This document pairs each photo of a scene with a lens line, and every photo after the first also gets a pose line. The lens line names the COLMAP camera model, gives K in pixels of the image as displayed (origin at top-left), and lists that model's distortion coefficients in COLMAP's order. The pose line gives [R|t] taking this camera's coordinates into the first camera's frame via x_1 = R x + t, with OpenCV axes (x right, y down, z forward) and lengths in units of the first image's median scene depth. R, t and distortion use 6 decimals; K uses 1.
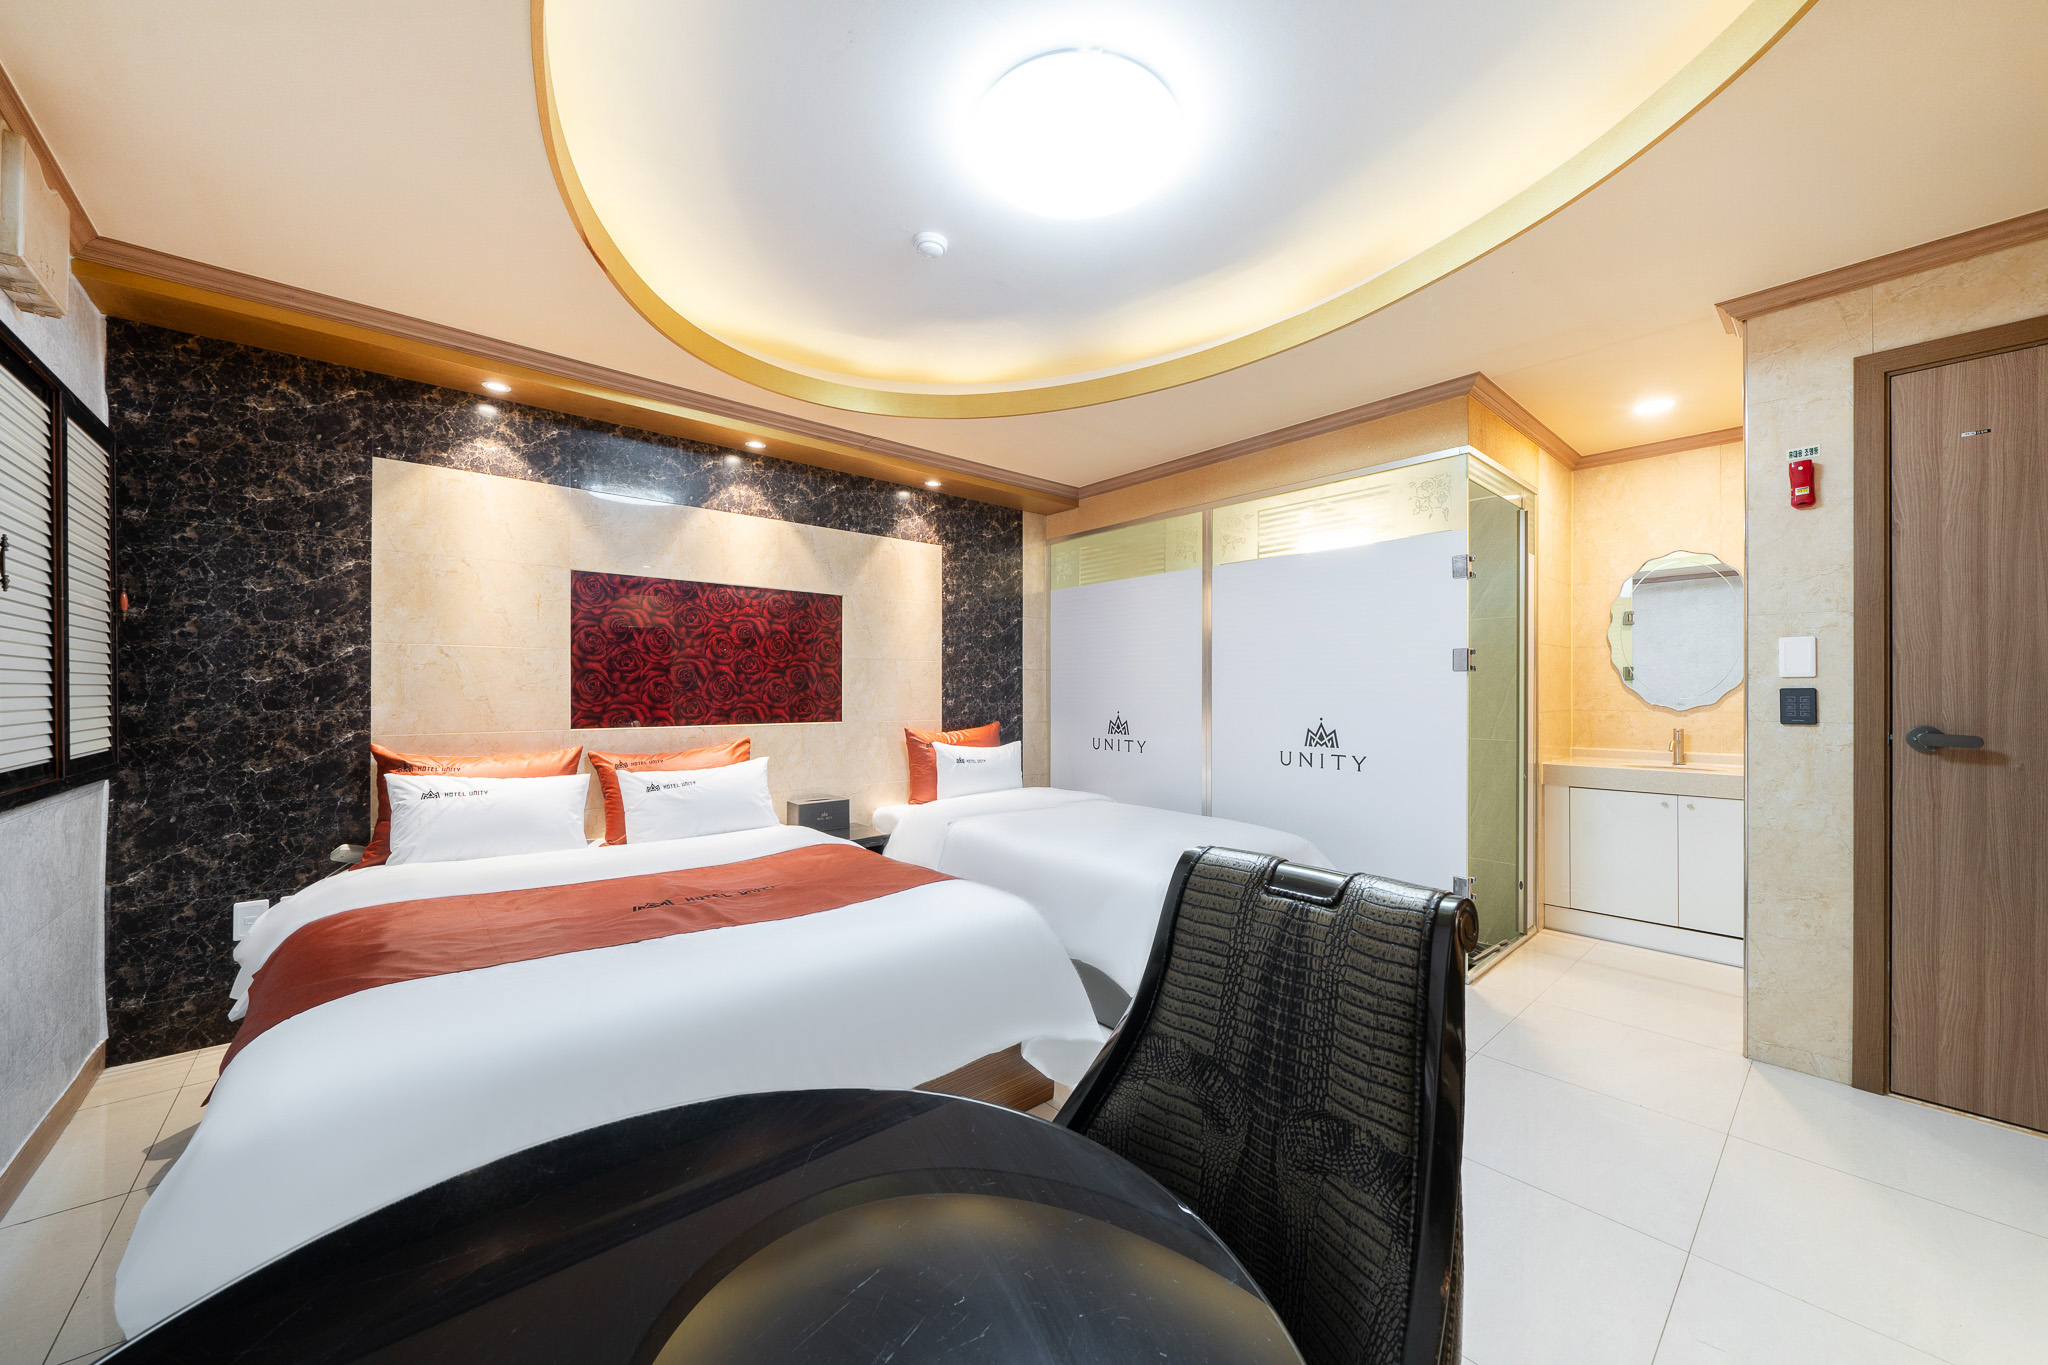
lens RADIAL K [[714.6, 0, 1054.3], [0, 714.6, 689.8], [0, 0, 1]] dist [-0.005807, -0.000252]
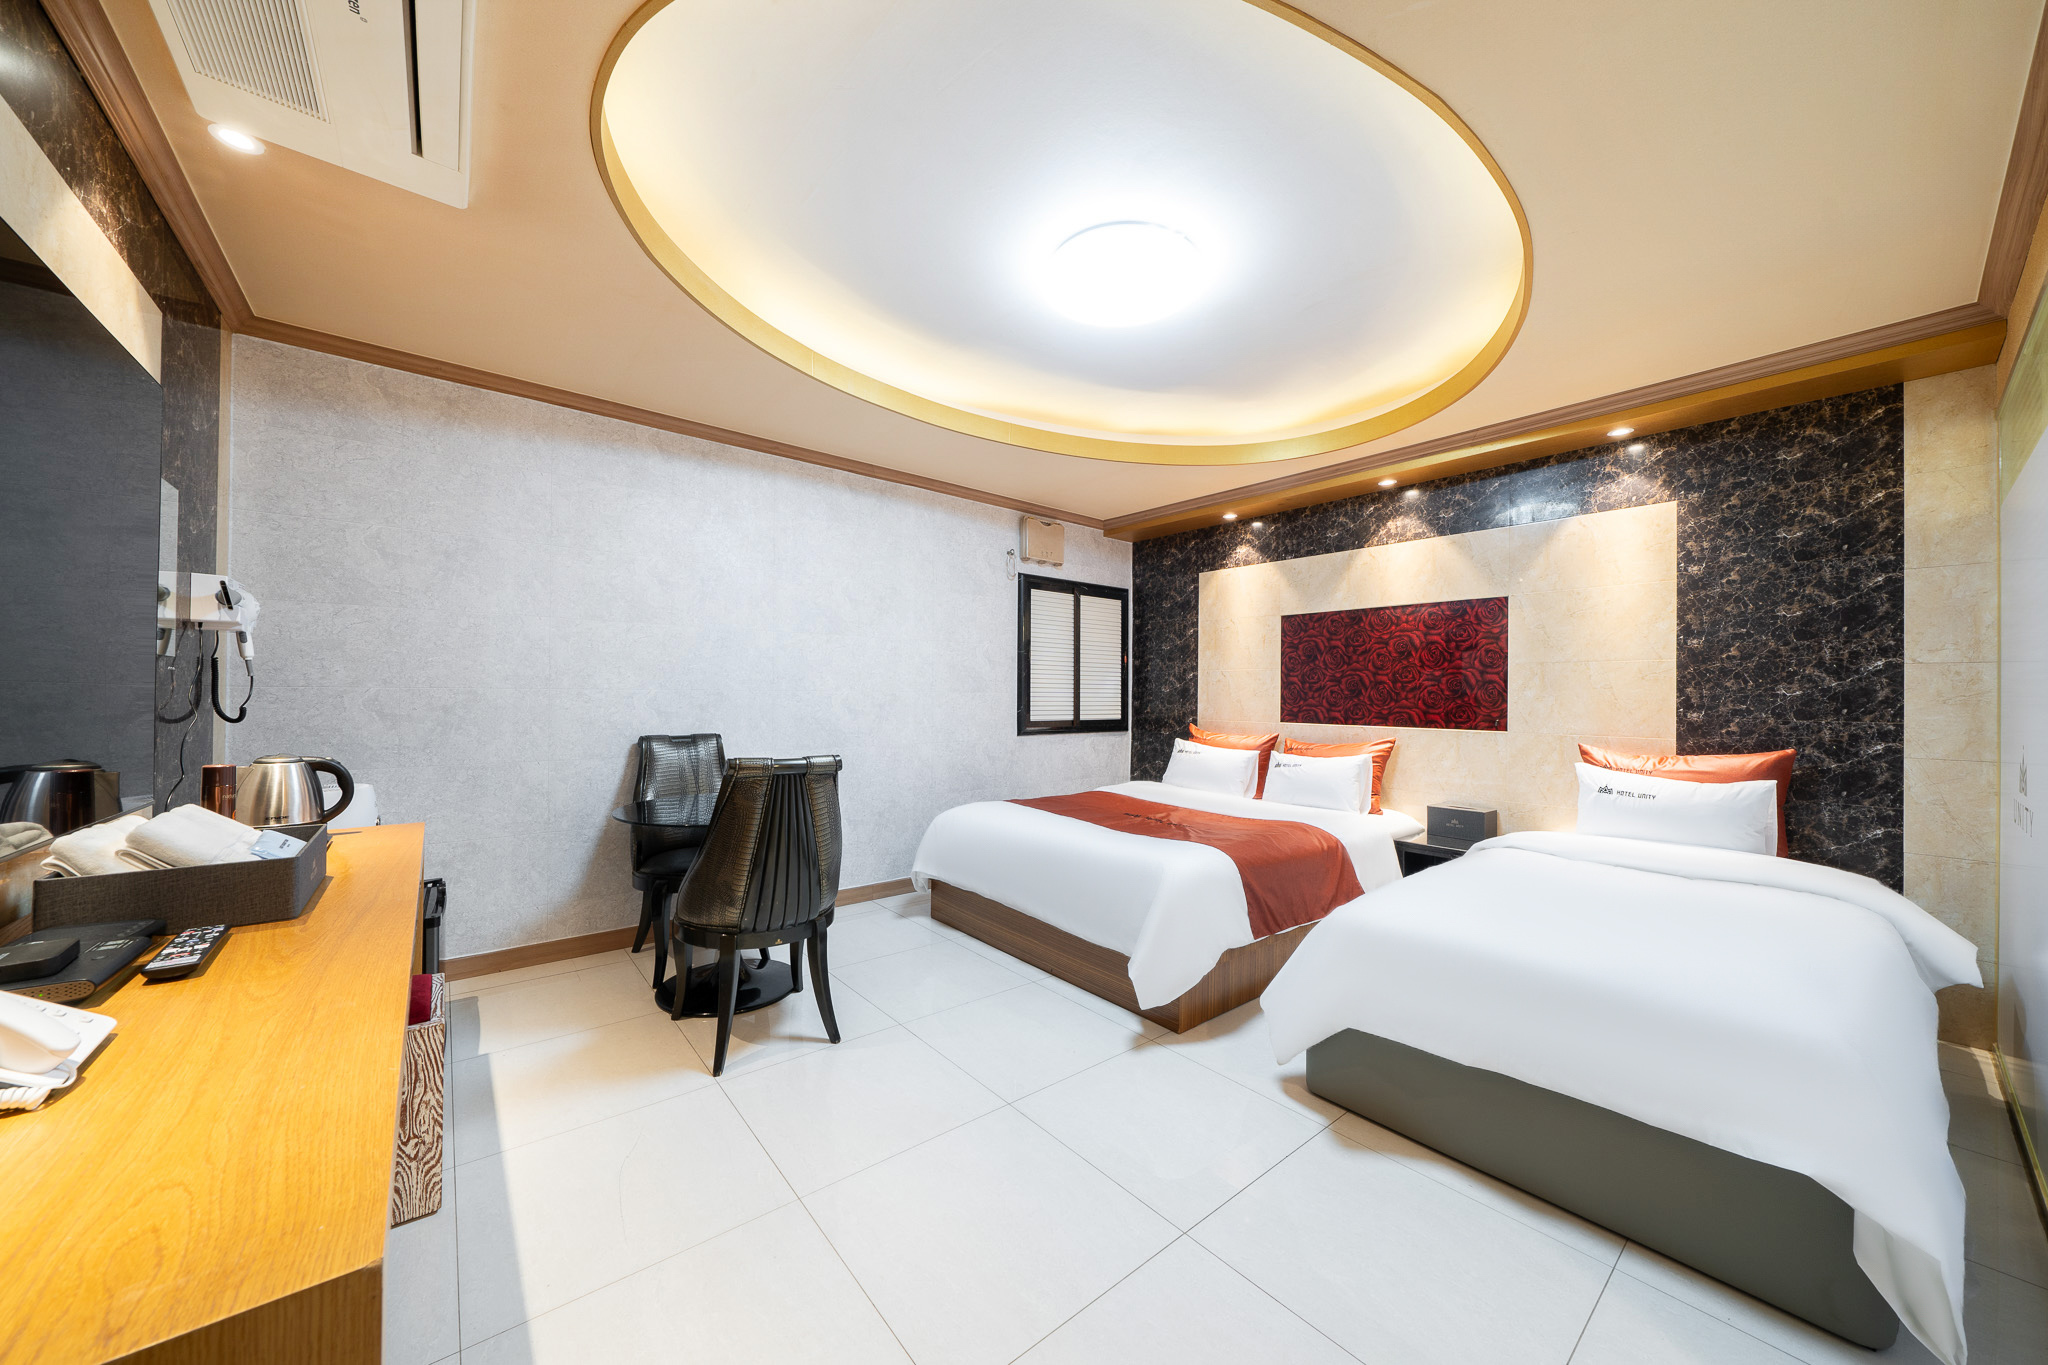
lens RADIAL K [[725.8, 0, 1038.0], [0, 725.8, 690.2], [0, 0, 1]] dist [-0.006891, -0.000342]
pose [[-0.020411, -0.004070, -0.999783, 0.750004], [-0.003437, 0.999986, -0.004001, -0.003861], [0.999786, 0.003355, -0.020425, 0.460466]]
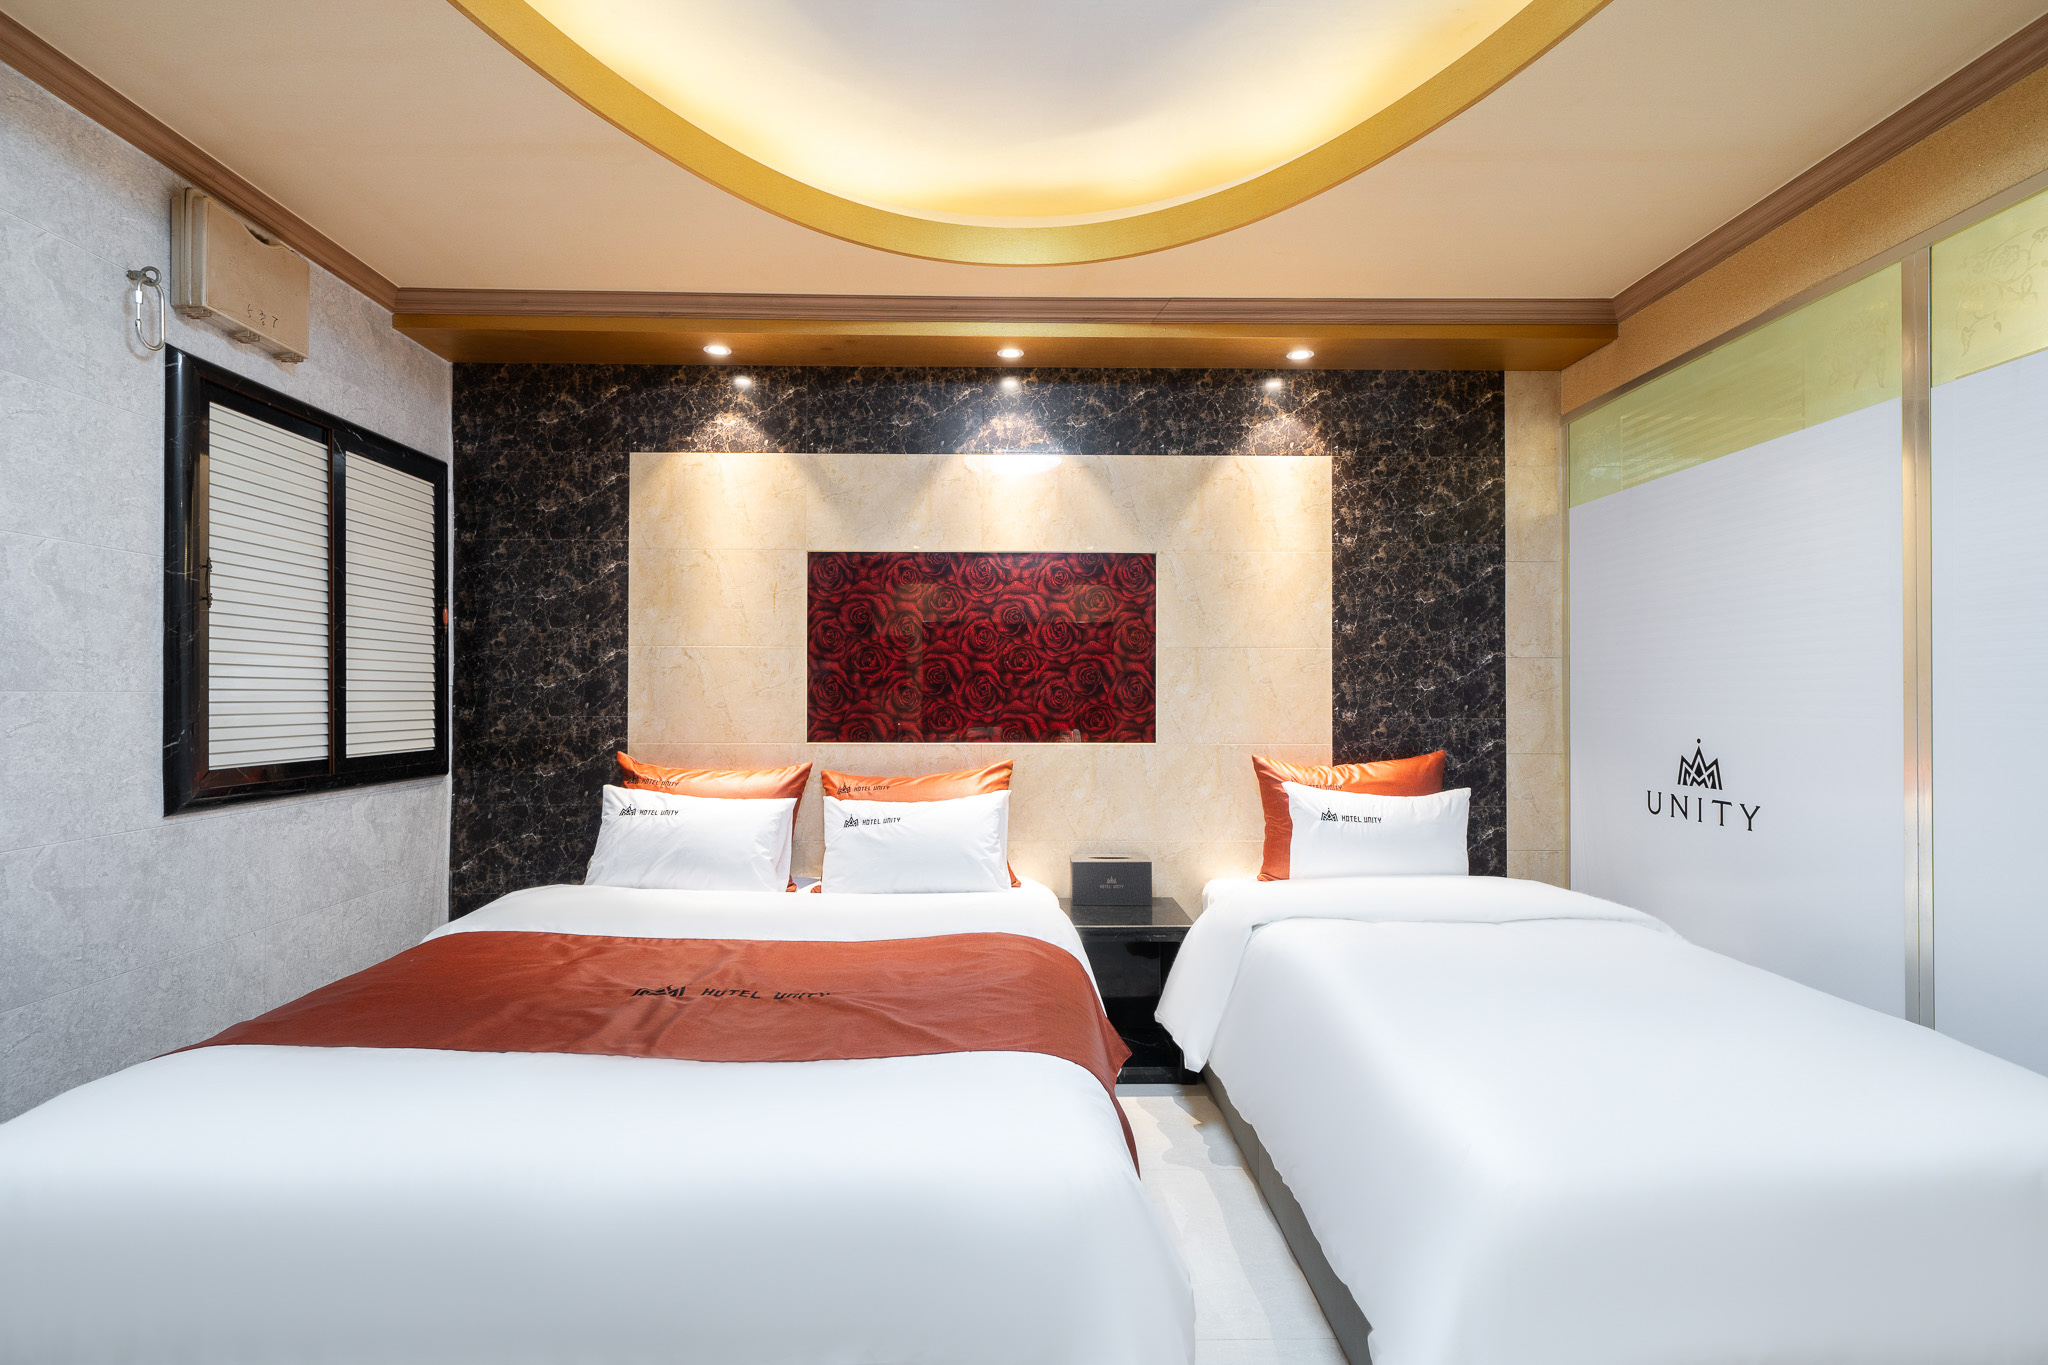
lens RADIAL K [[932.6, 0, 1025.3], [0, 932.6, 687.8], [0, 0, 1]] dist [0.000119, -0.001311]
pose [[0.760147, -0.004113, -0.649738, 0.198726], [0.001005, 0.999986, -0.005155, -0.002603], [0.649751, 0.003265, 0.760140, 0.295530]]
